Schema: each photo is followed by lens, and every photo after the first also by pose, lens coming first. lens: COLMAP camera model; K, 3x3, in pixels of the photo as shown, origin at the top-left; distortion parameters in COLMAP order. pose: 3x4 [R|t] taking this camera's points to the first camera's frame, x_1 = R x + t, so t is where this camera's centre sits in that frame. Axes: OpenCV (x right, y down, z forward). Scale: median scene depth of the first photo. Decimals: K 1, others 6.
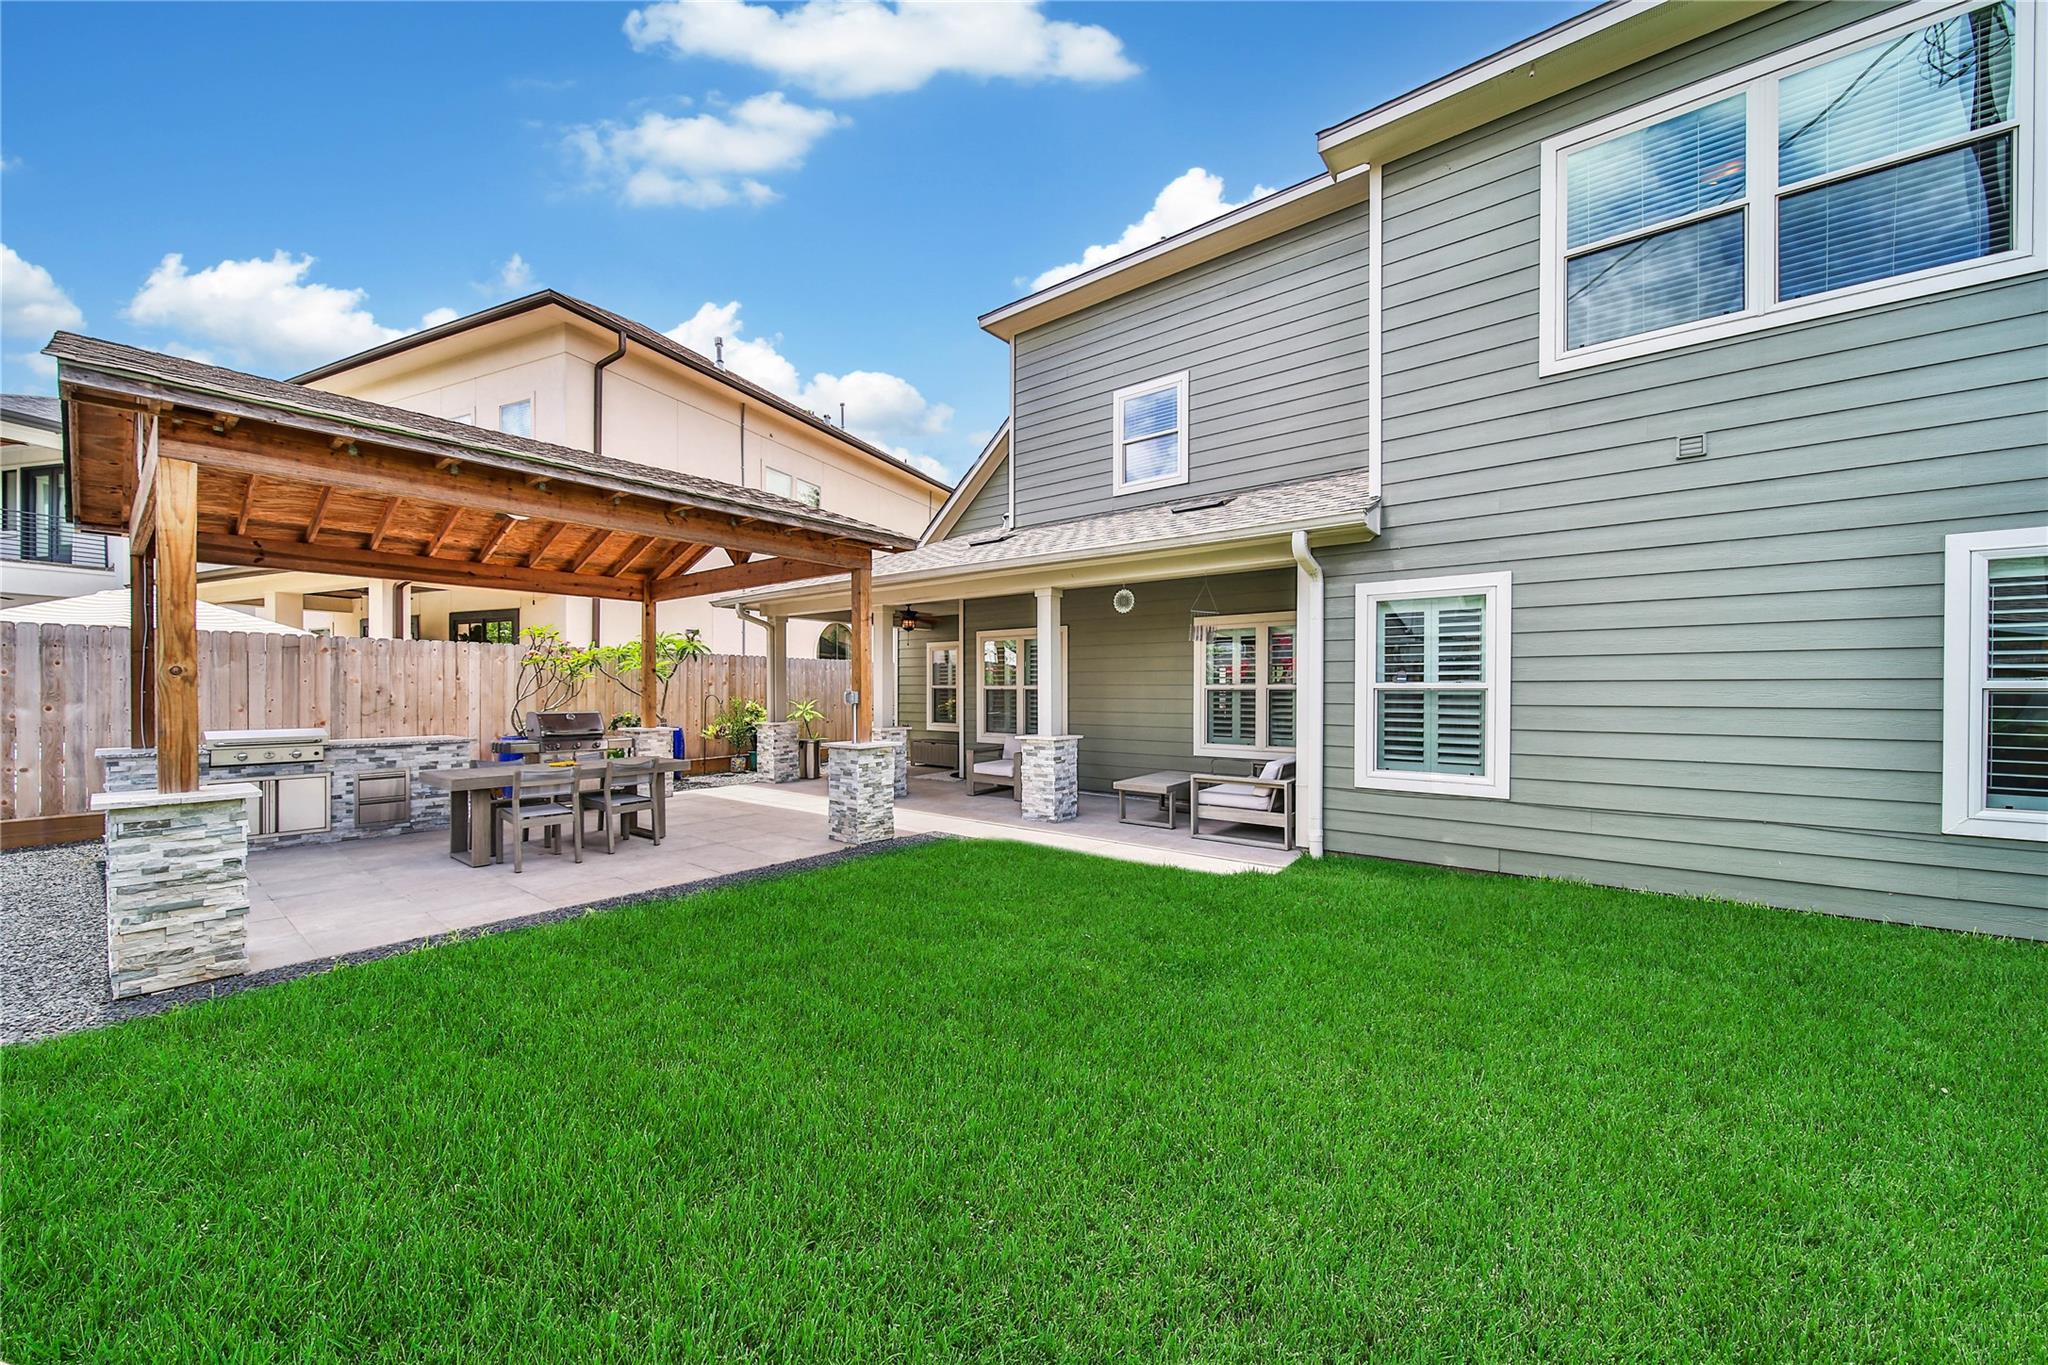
lens RADIAL K [[736.4, 0, 1024.0], [0, 736.4, 682.5], [0, 0, 1]] dist [0.000733, -0.000041]
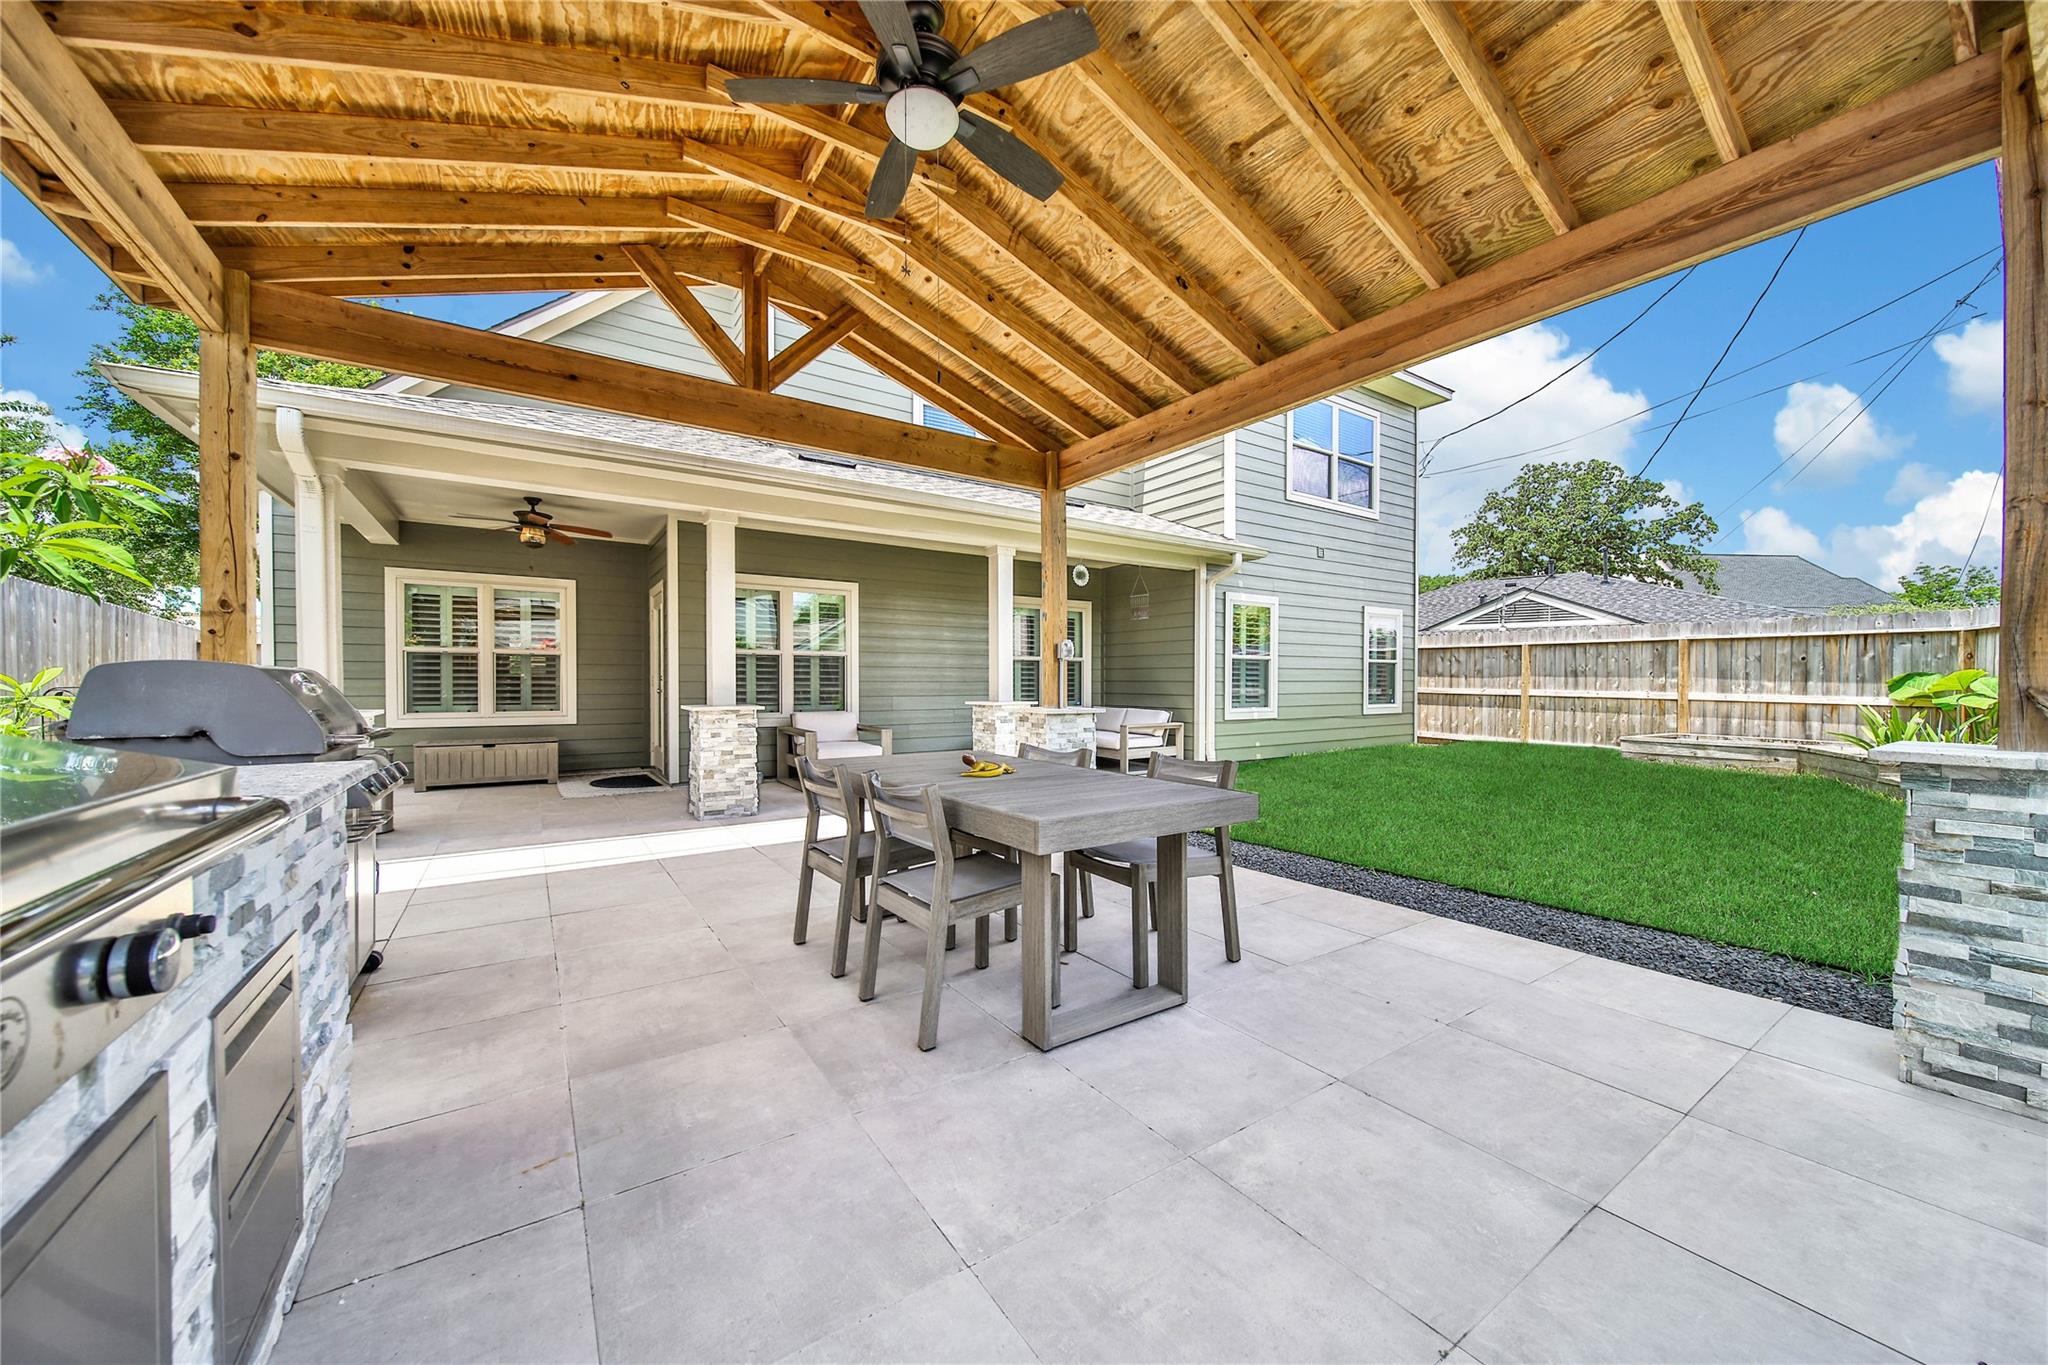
lens RADIAL K [[756.9, 0, 1049.6], [0, 756.9, 688.0], [0, 0, 1]] dist [0.000029, 0.000038]
pose [[0.288838, -0.004242, 0.957368, -1.028526], [-0.009633, 0.999927, 0.007337, 0.054568], [-0.957329, -0.011341, 0.288776, 0.759454]]
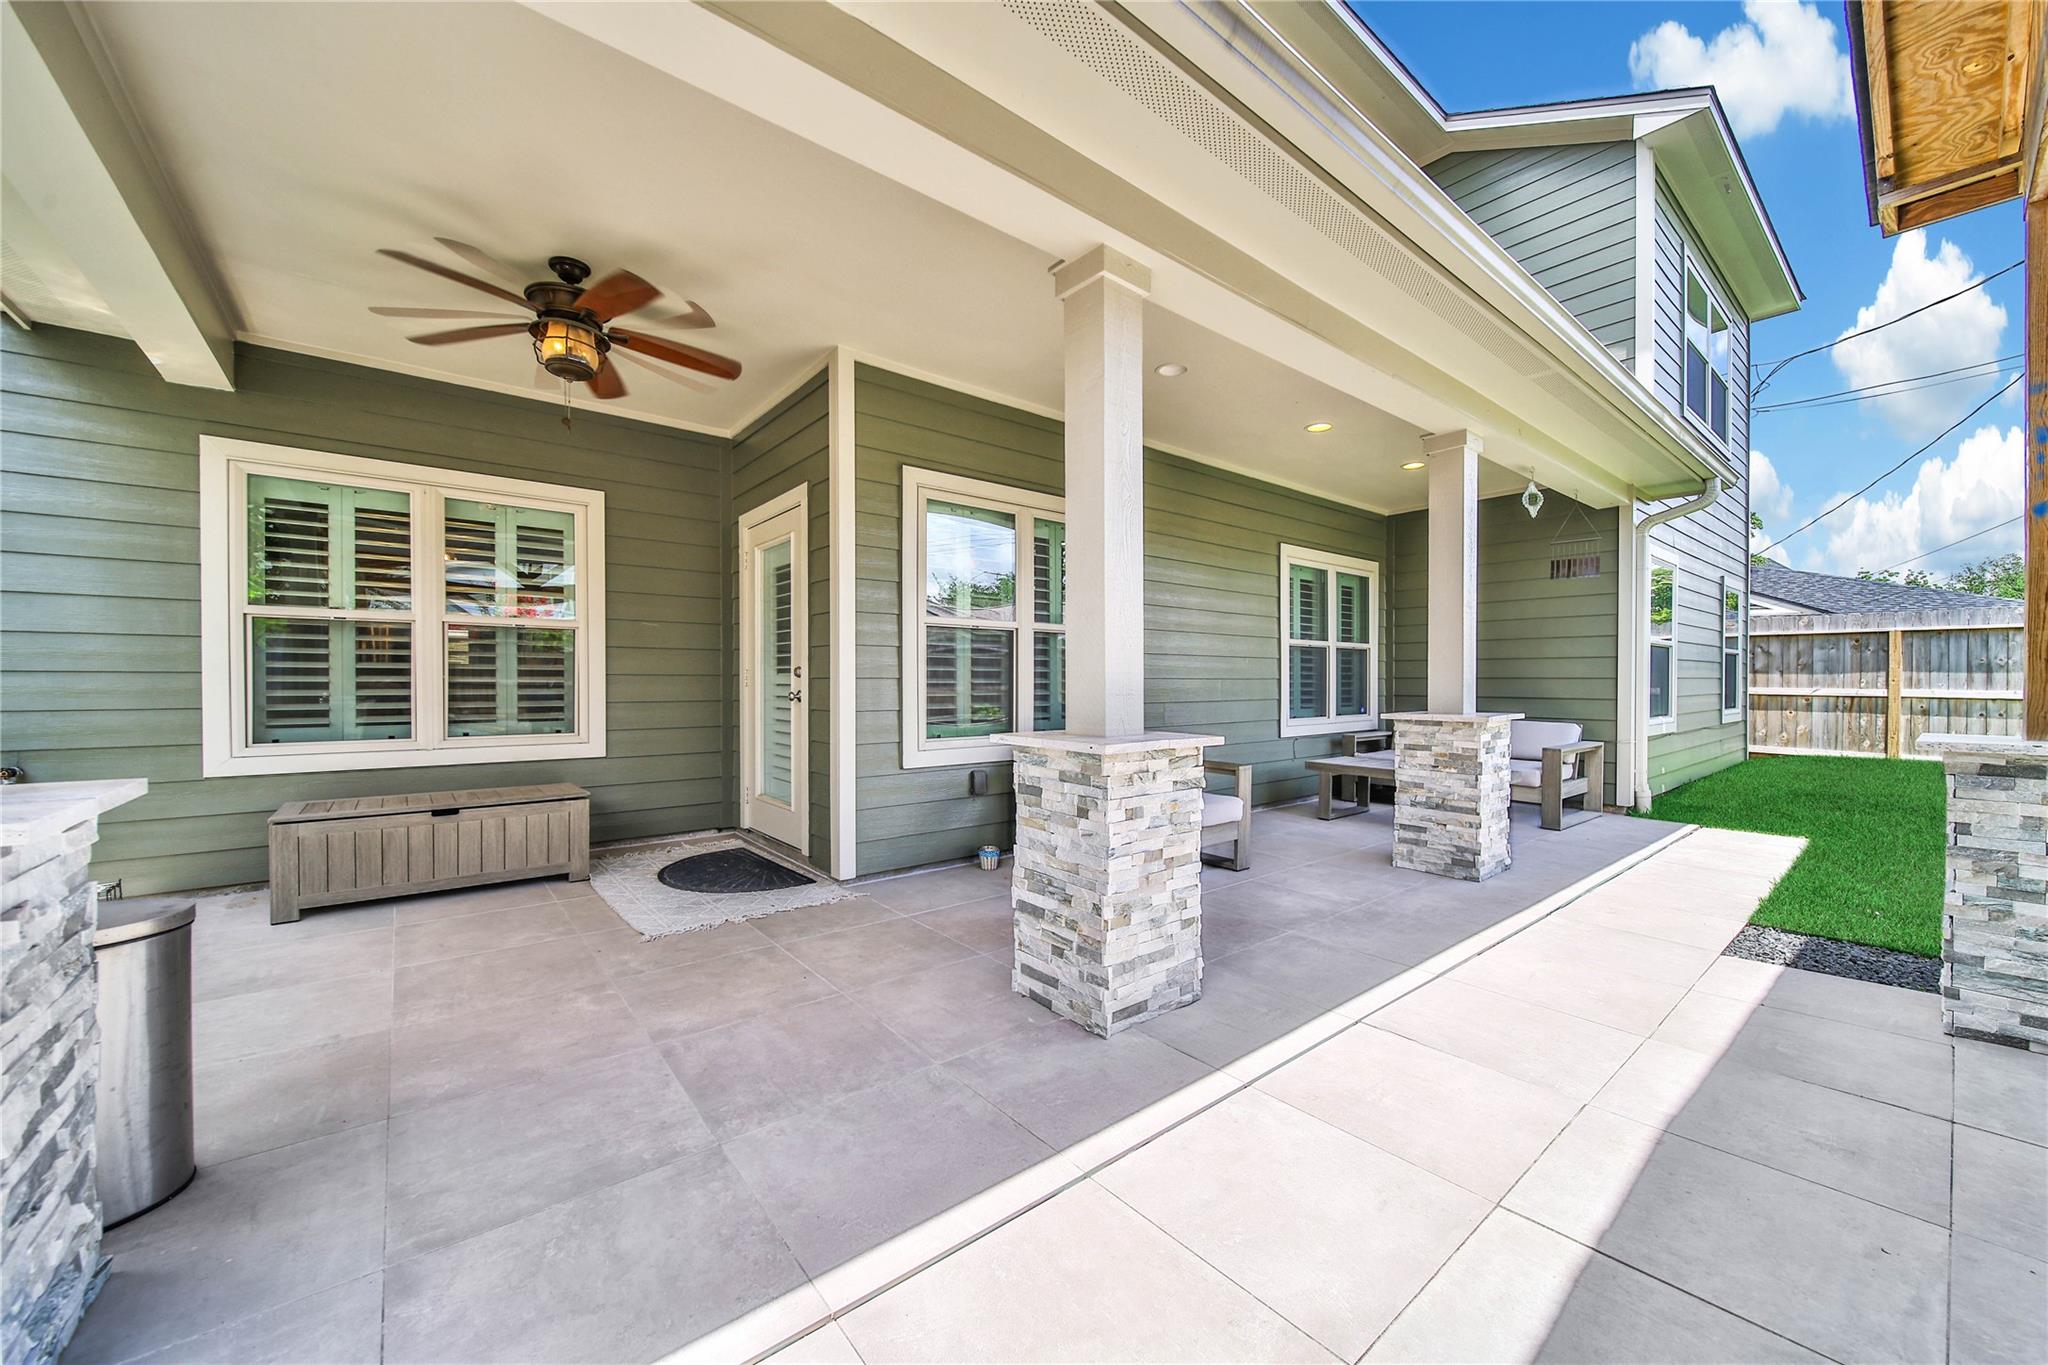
lens RADIAL K [[768.2, 0, 1099.3], [0, 768.2, 685.3], [0, 0, 1]] dist [0.001005, -0.000047]
pose [[0.169297, -0.002661, 0.985561, -0.645005], [-0.008834, 0.999952, 0.004217, 0.060110], [-0.985525, -0.009420, 0.169266, 1.342286]]
